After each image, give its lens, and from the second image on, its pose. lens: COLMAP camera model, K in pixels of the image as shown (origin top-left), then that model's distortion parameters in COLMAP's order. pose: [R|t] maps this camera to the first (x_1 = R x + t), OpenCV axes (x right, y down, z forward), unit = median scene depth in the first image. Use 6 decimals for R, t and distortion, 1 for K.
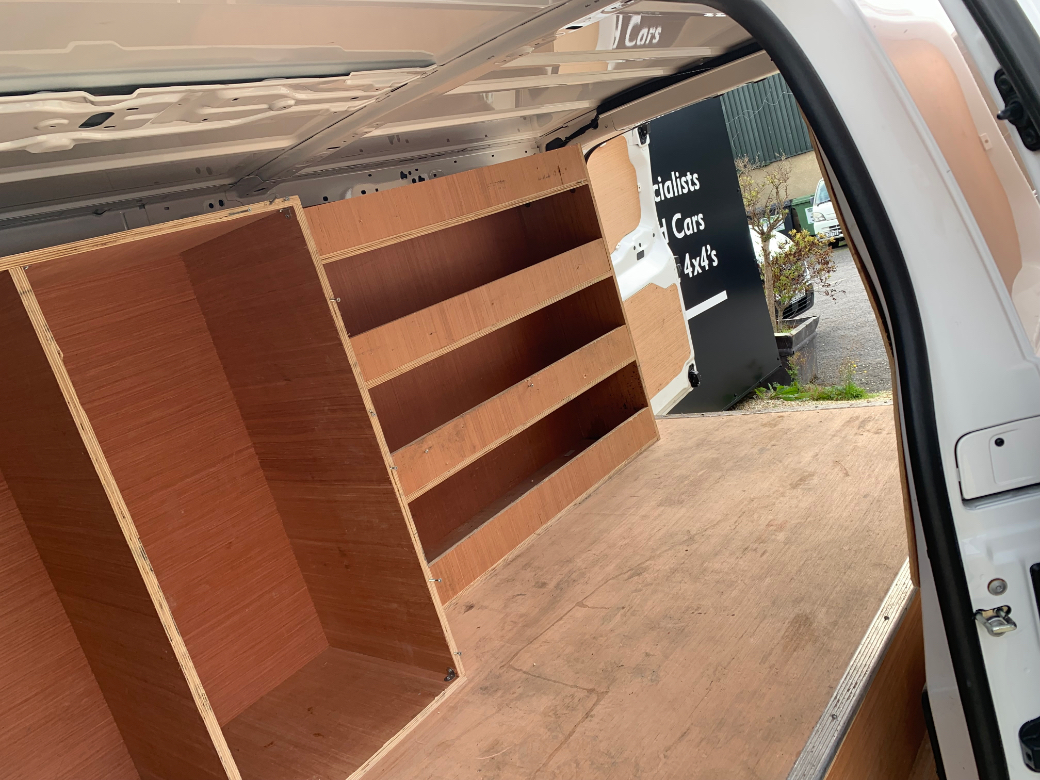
lens RADIAL K [[813.3, 0, 520.9], [0, 813.3, 367.6], [0, 0, 1]] dist [0.006910, -0.001719]
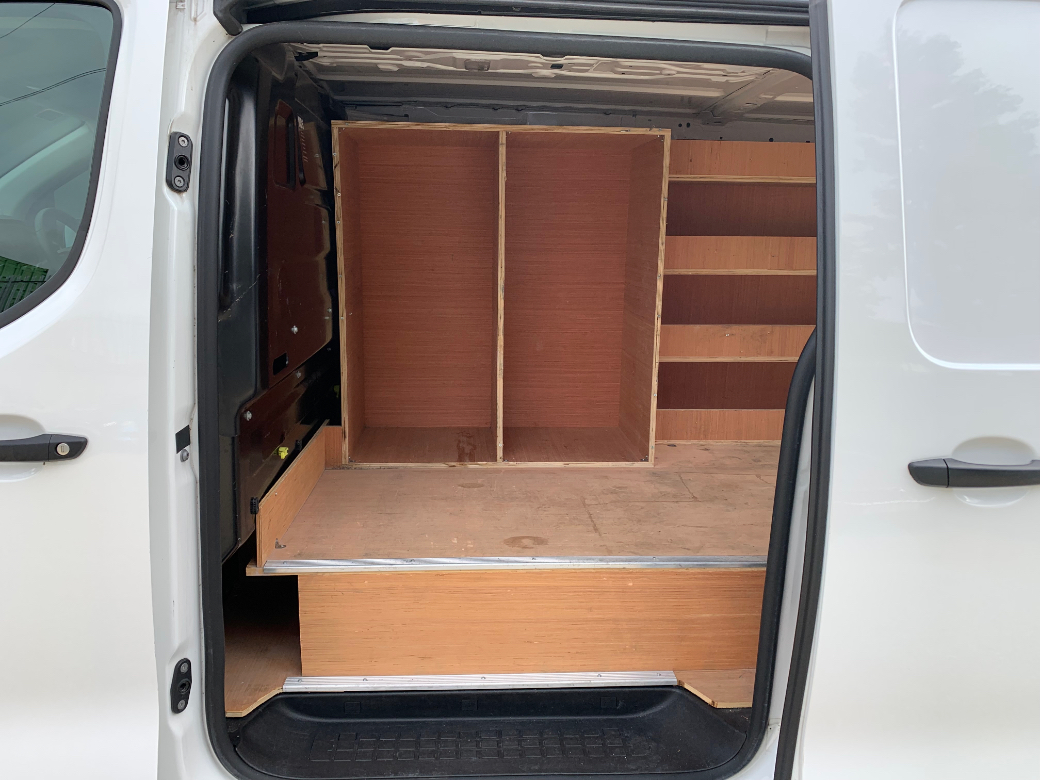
lens RADIAL K [[925.8, 0, 520.1], [0, 925.8, 413.1], [0, 0, 1]] dist [0.005767, -0.008544]
pose [[0.647001, 0.419802, -0.636519, 0.838691], [-0.347135, 0.905434, 0.244308, -0.045413], [0.678887, 0.062891, 0.731545, -0.445471]]
